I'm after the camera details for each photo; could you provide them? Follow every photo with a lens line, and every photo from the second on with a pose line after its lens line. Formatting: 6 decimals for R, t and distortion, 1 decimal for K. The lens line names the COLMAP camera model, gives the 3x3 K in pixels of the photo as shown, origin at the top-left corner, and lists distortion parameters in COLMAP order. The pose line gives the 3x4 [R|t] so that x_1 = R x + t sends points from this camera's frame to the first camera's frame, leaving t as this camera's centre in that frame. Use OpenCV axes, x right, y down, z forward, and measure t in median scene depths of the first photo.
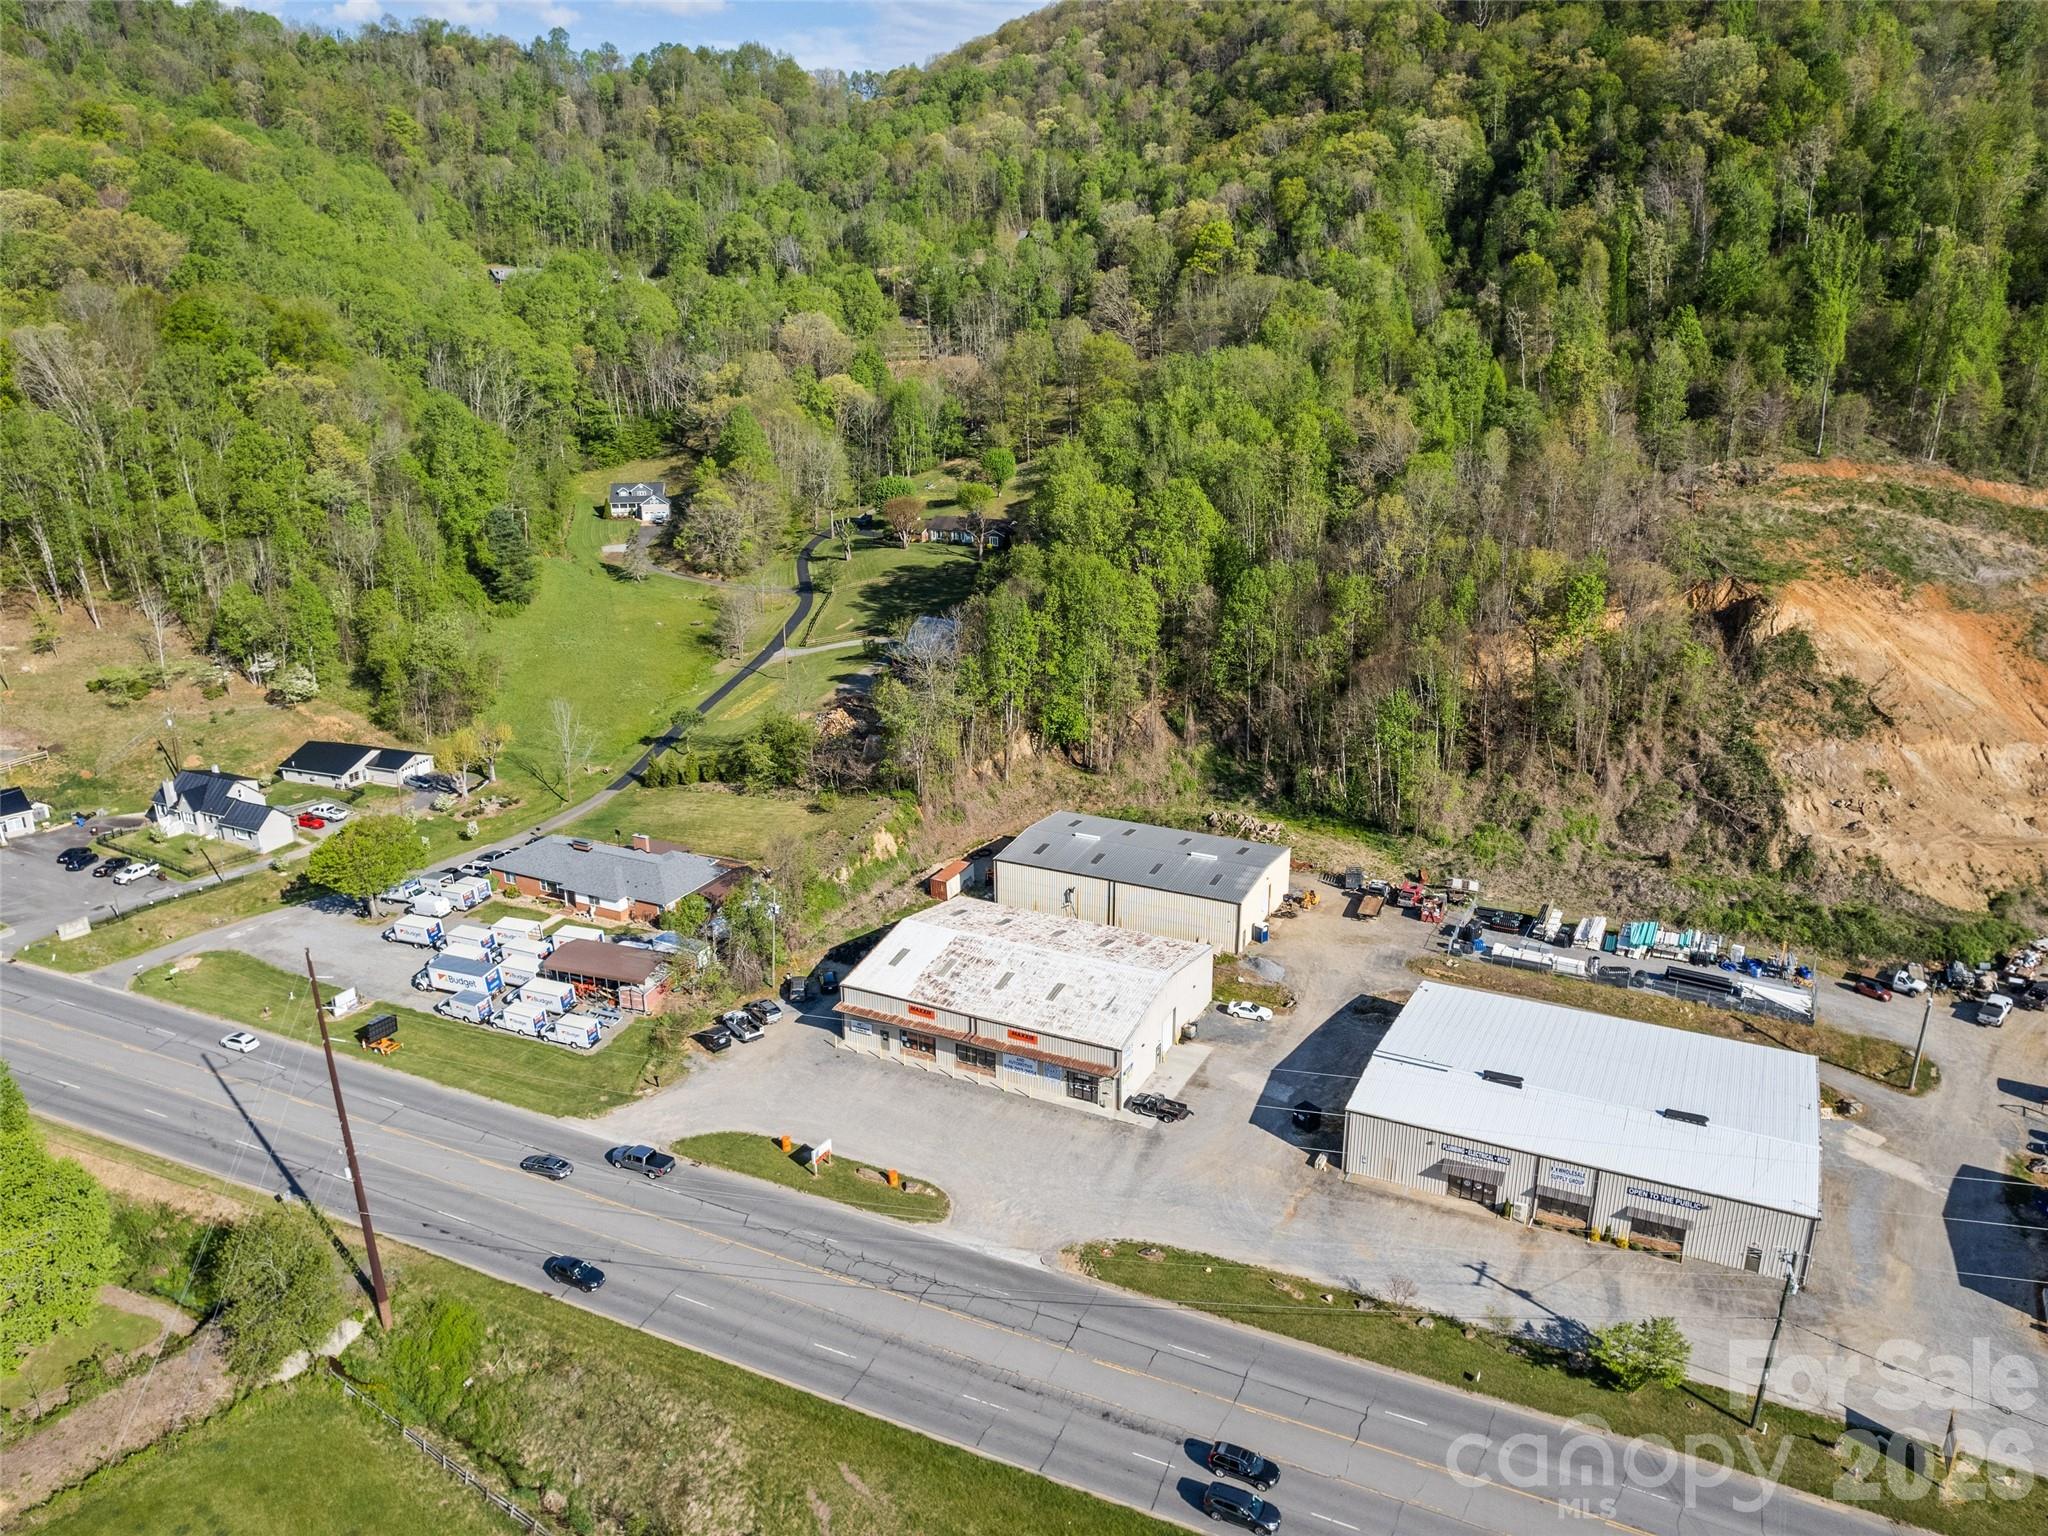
lens RADIAL K [[1472.7, 0, 1029.6], [0, 1472.7, 766.7], [0, 0, 1]] dist [-0.063845, 0.046285]
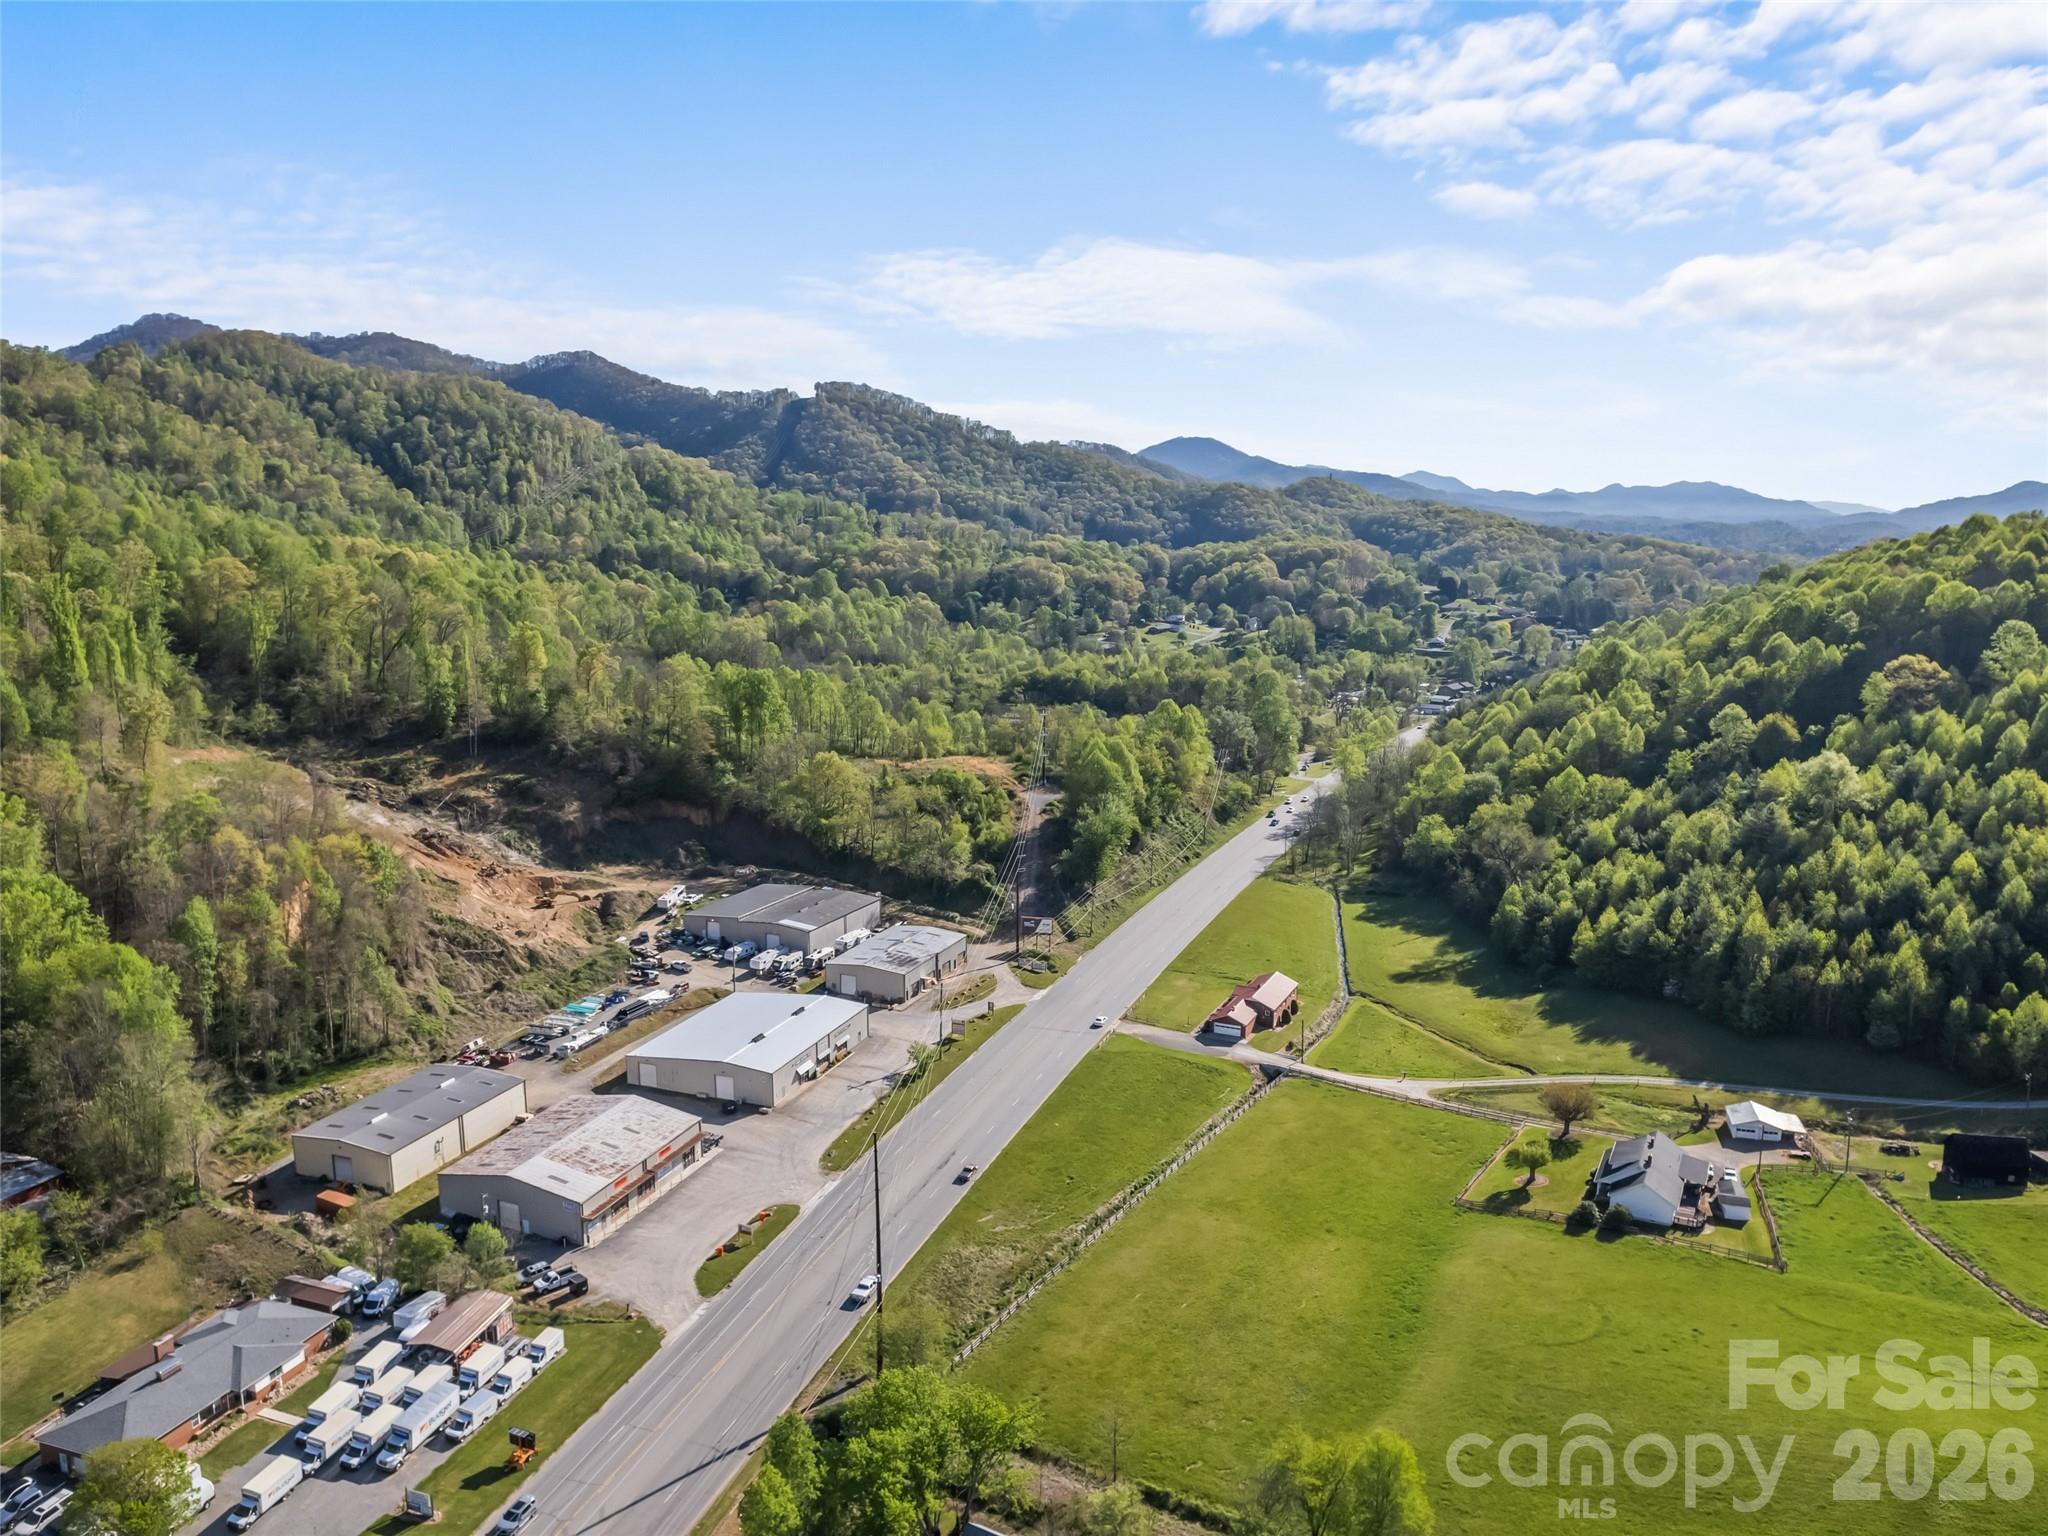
lens RADIAL K [[1472.7, 0, 1024.4], [0, 1472.7, 768.6], [0, 0, 1]] dist [-0.063845, 0.046285]
pose [[-0.126175, -0.161636, 0.978751, -1.031725], [0.304688, 0.932631, 0.193298, -0.259116], [-0.944058, 0.322603, -0.068427, 0.420592]]
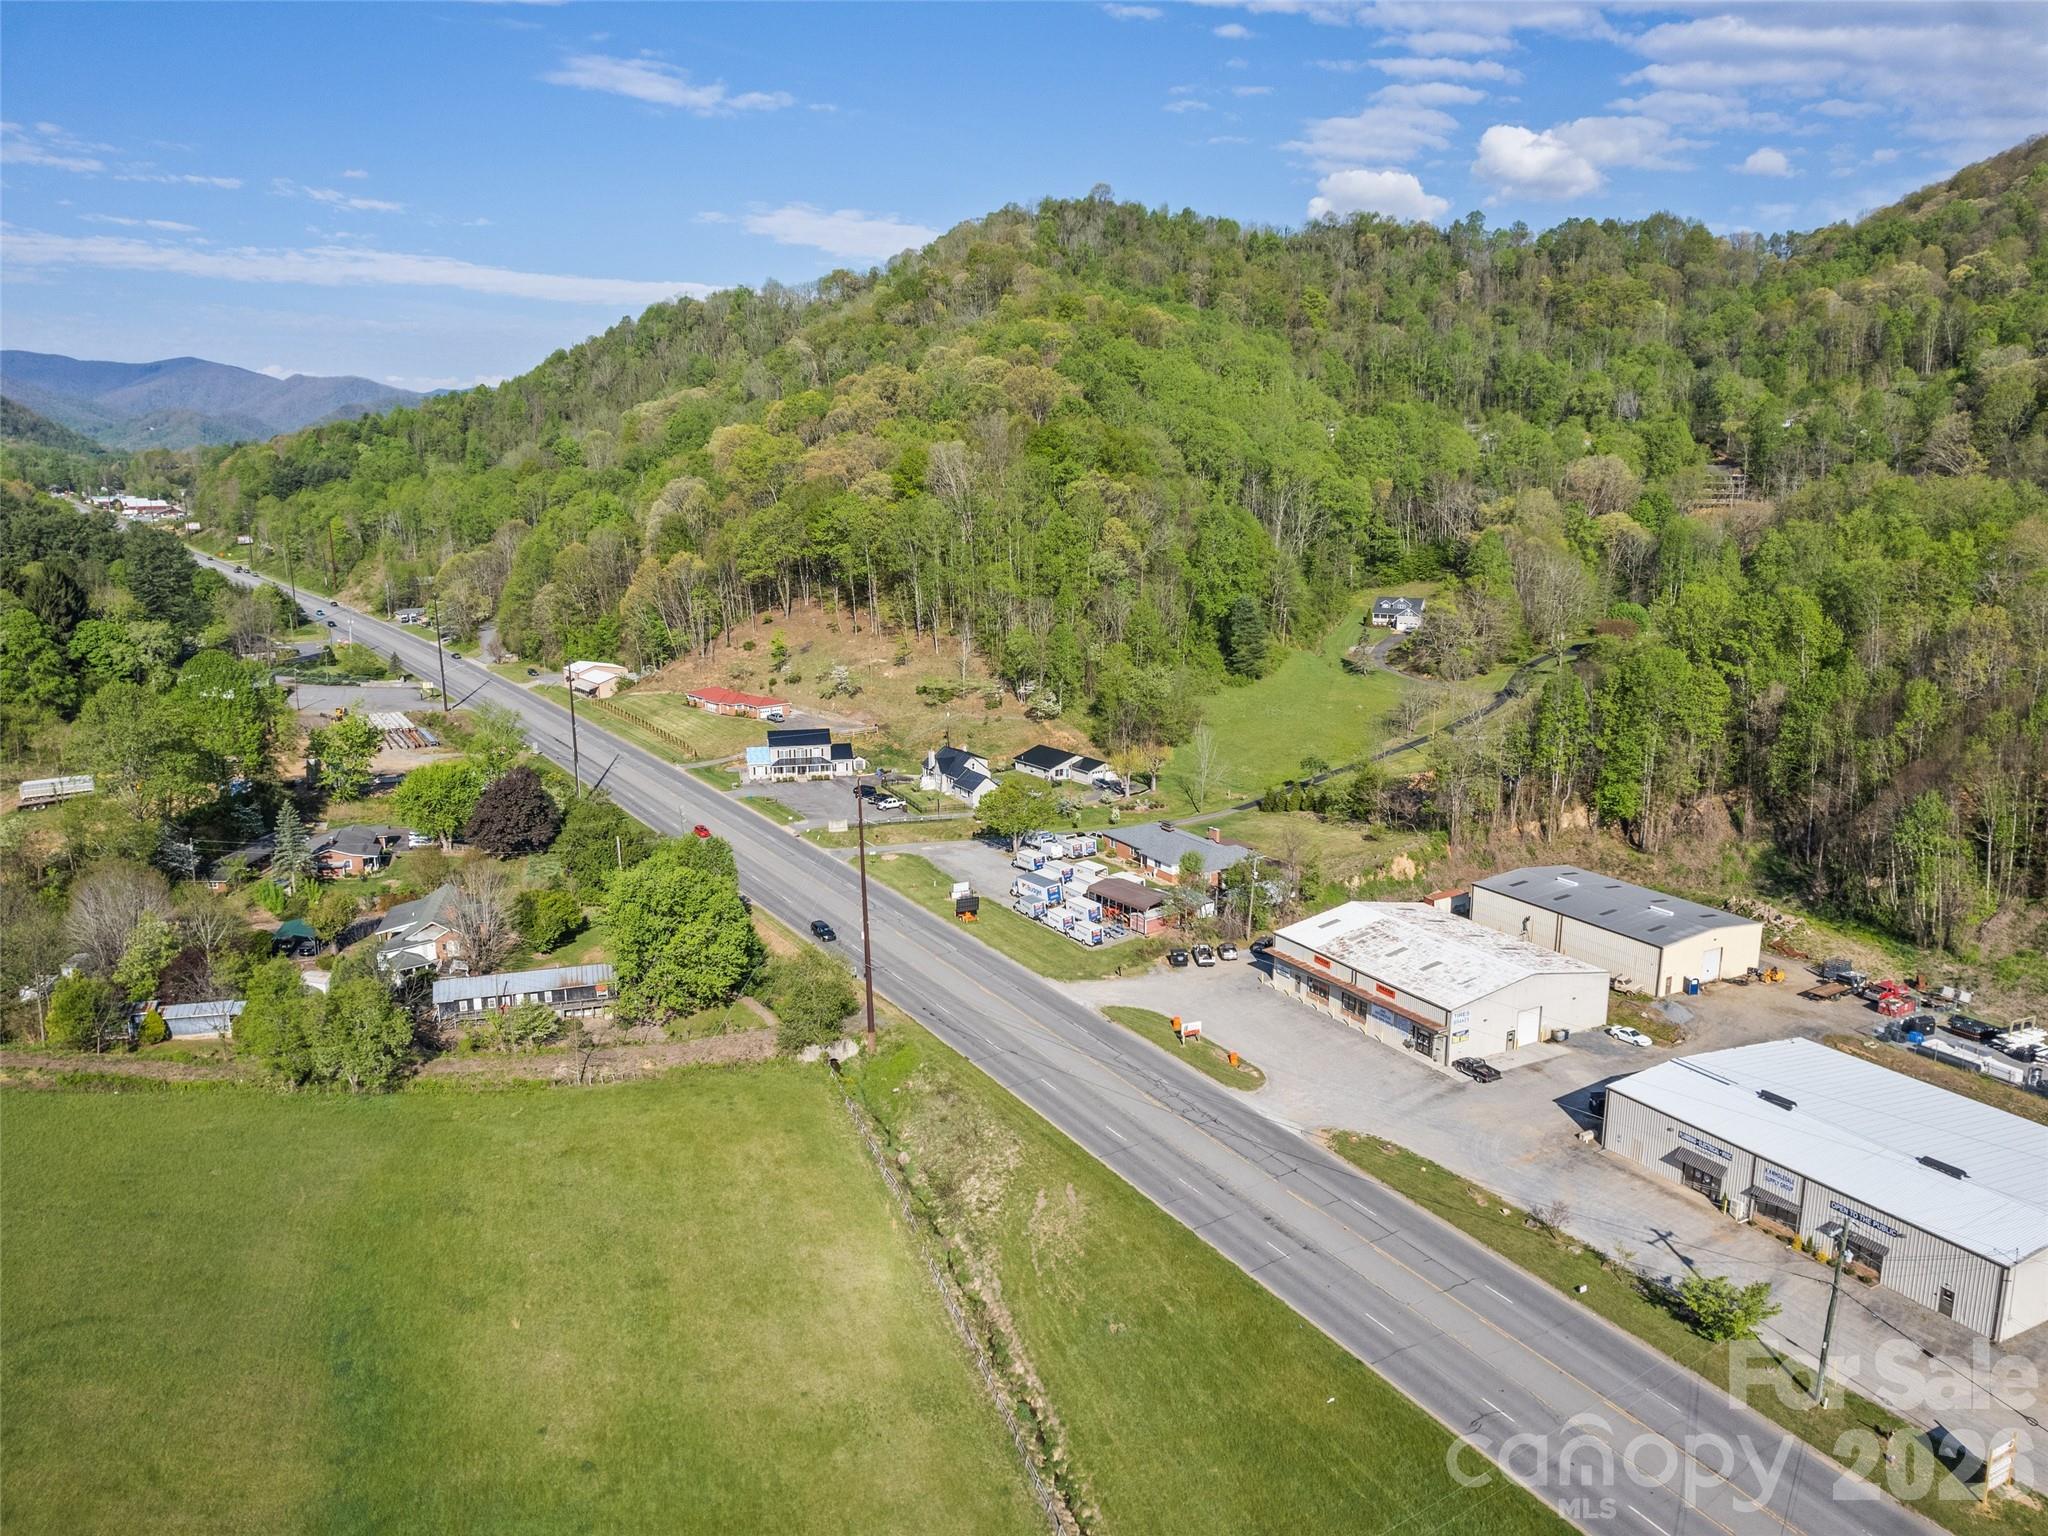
lens RADIAL K [[1472.7, 0, 1036.0], [0, 1472.7, 775.8], [0, 0, 1]] dist [-0.063845, 0.046285]
pose [[0.819160, 0.123505, -0.560111, 0.277398], [-0.181464, 0.982185, -0.048818, 0.083703], [0.544103, 0.141629, 0.826978, -0.107062]]
